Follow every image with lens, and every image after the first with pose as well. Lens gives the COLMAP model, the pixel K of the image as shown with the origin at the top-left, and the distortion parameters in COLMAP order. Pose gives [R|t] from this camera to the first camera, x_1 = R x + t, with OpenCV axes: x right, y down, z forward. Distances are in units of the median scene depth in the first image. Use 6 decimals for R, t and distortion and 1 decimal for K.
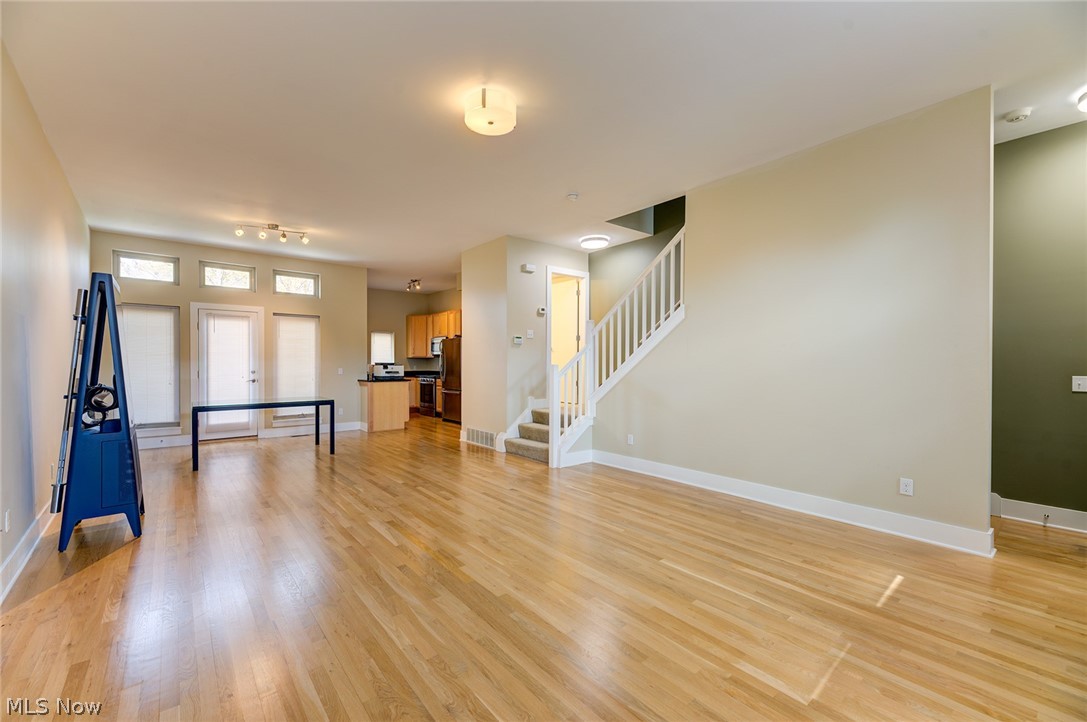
lens RADIAL K [[438.8, 0, 542.7], [0, 438.8, 363.8], [0, 0, 1]] dist [0.016308, -0.000875]
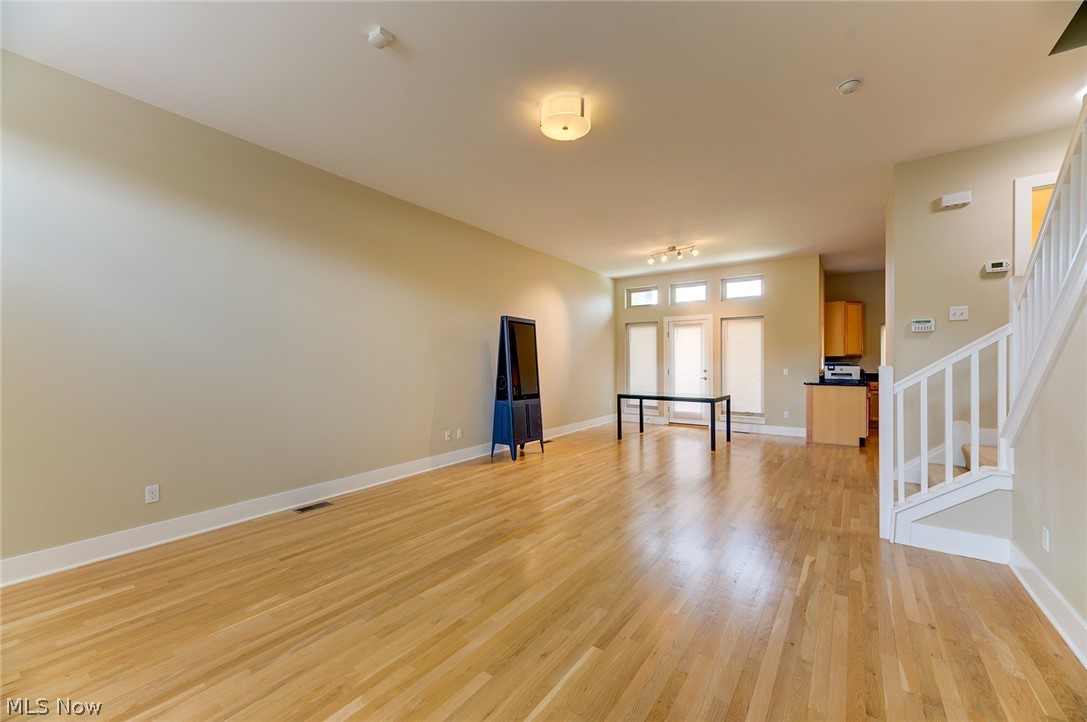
lens RADIAL K [[438.8, 0, 542.7], [0, 438.8, 363.8], [0, 0, 1]] dist [0.016308, -0.000875]
pose [[0.254460, 0.002100, -0.967081, 0.437573], [-0.001549, 0.999997, 0.001764, -0.001602], [0.967082, 0.001049, 0.254462, 0.352177]]
